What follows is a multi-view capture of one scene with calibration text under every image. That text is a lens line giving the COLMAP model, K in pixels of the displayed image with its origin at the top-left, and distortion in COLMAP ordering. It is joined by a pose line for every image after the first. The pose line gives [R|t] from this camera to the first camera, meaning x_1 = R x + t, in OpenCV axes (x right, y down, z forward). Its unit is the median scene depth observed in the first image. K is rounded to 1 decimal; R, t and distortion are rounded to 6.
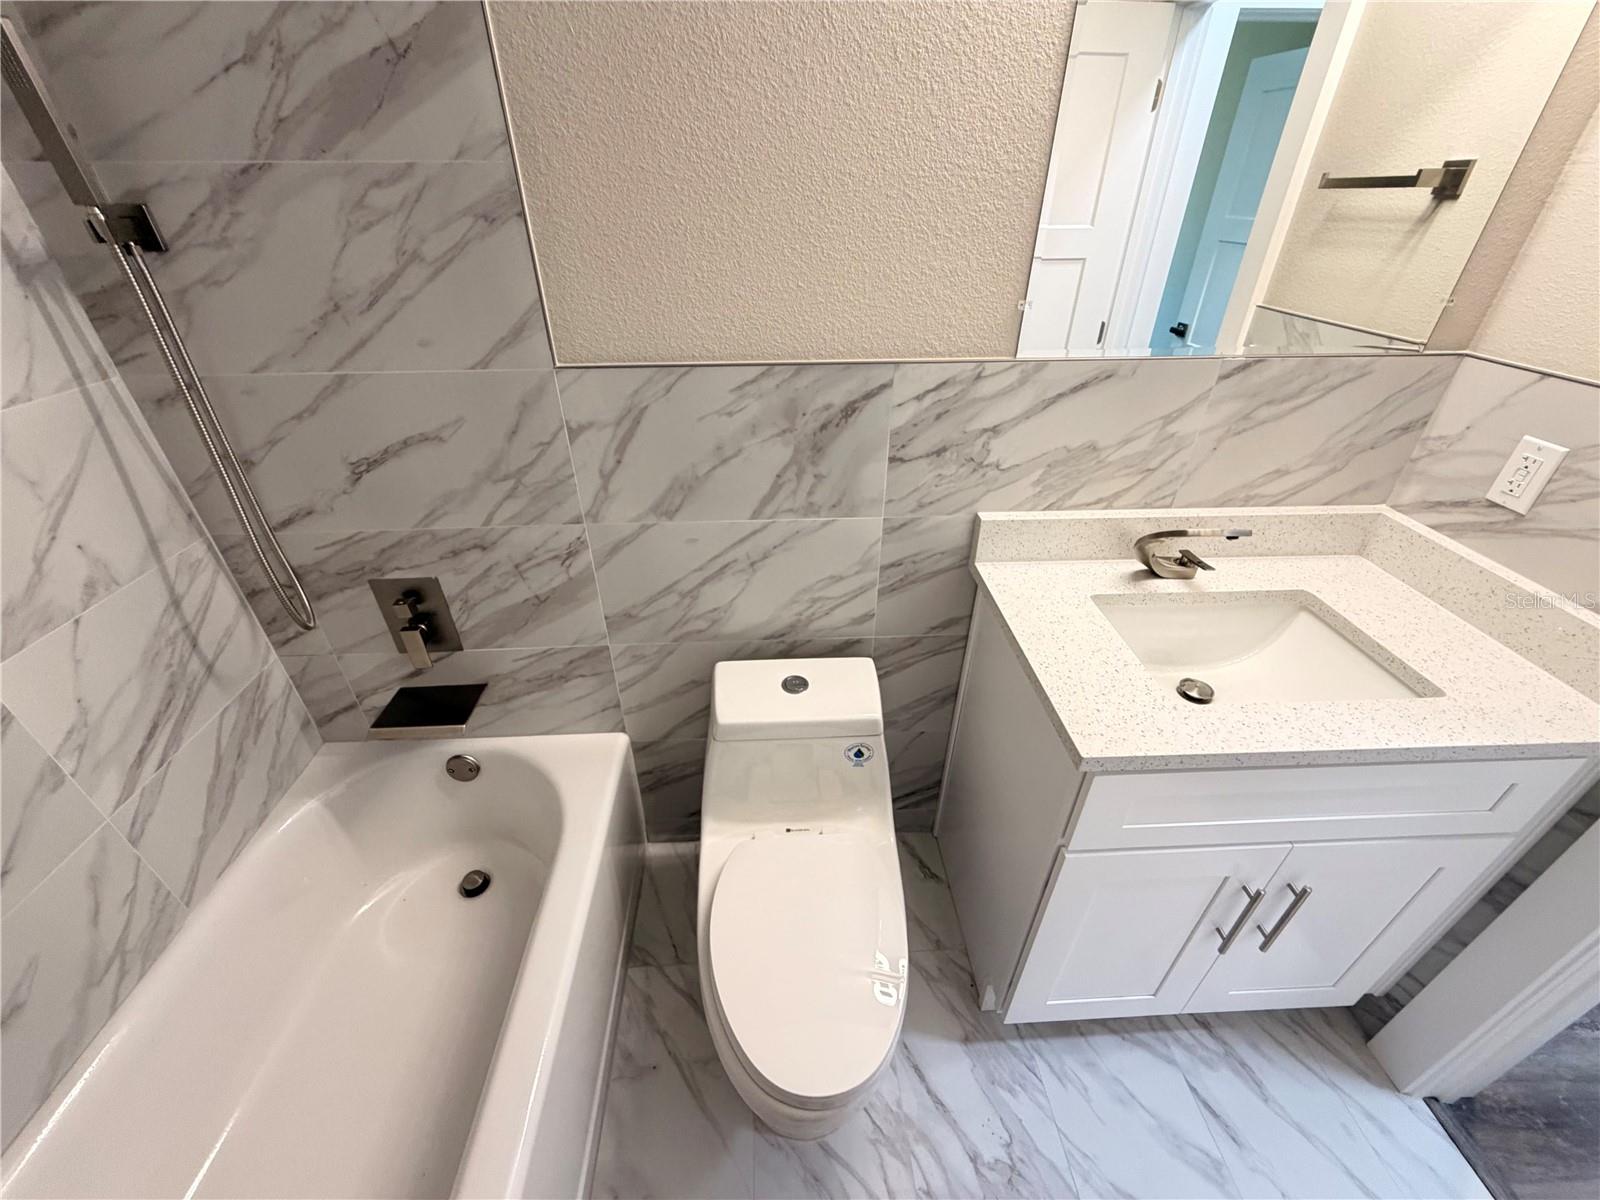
lens RADIAL K [[638.8, 0, 791.6], [0, 638.8, 598.2], [0, 0, 1]] dist [-0.001649, 0.000700]
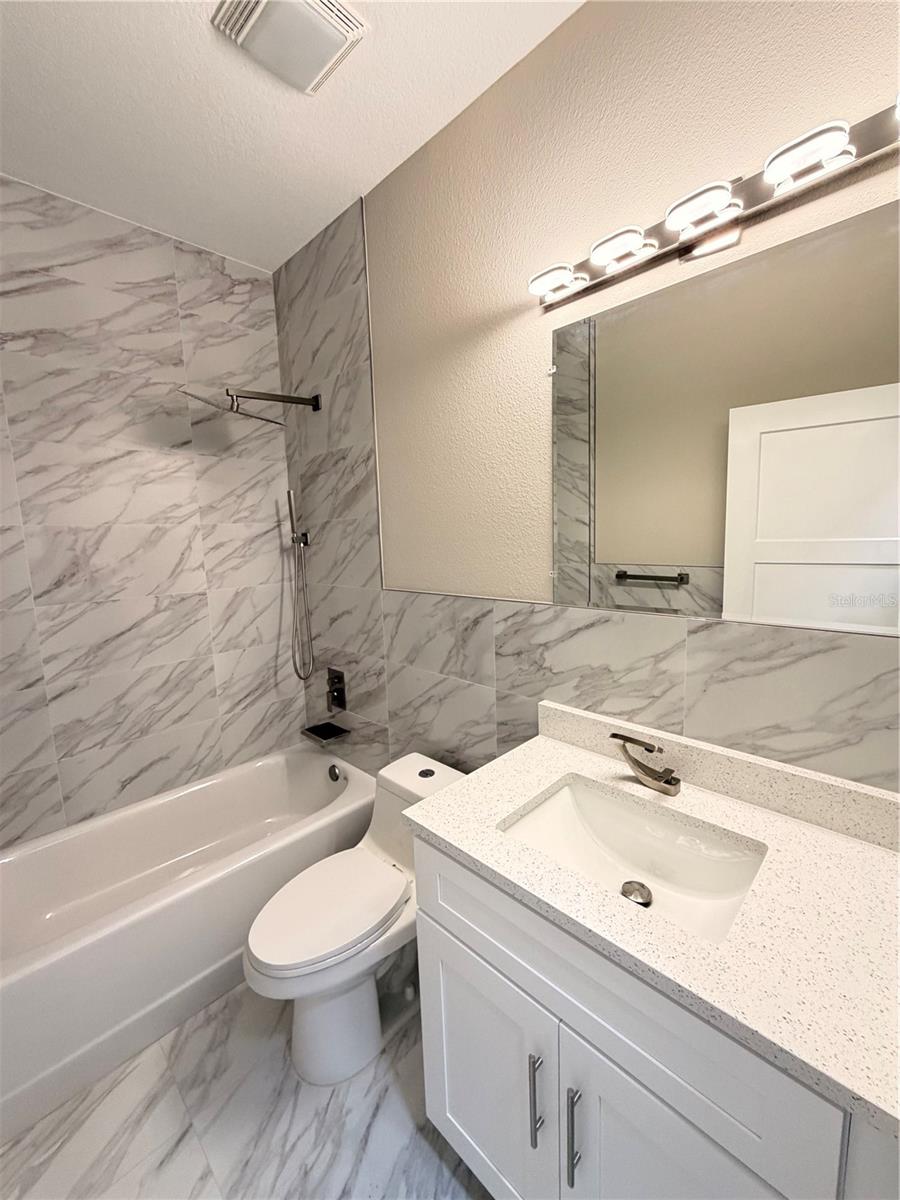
lens RADIAL K [[479.1, 0, 450.6], [0, 479.1, 594.8], [0, 0, 1]] dist [-0.001649, 0.000700]
pose [[0.677442, 0.074748, -0.731769, 1.016844], [-0.369428, 0.894832, -0.250597, 0.008365], [0.636079, 0.440101, 0.633810, 0.042579]]
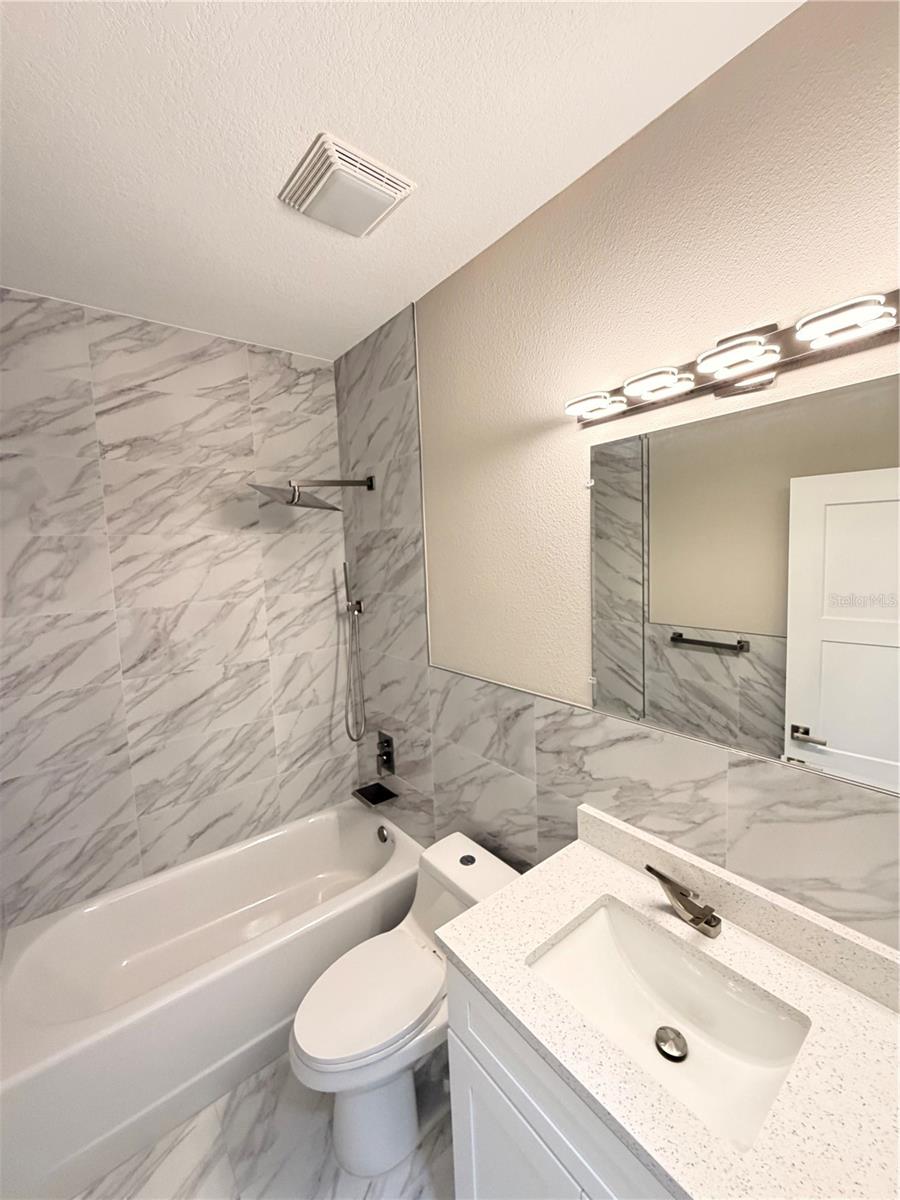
lens RADIAL K [[479.1, 0, 450.6], [0, 479.1, 595.3], [0, 0, 1]] dist [-0.001649, 0.000700]
pose [[0.582582, 0.055997, -0.810841, 1.064232], [-0.406727, 0.883811, -0.231194, -0.191644], [0.703684, 0.464480, 0.537668, -0.049914]]
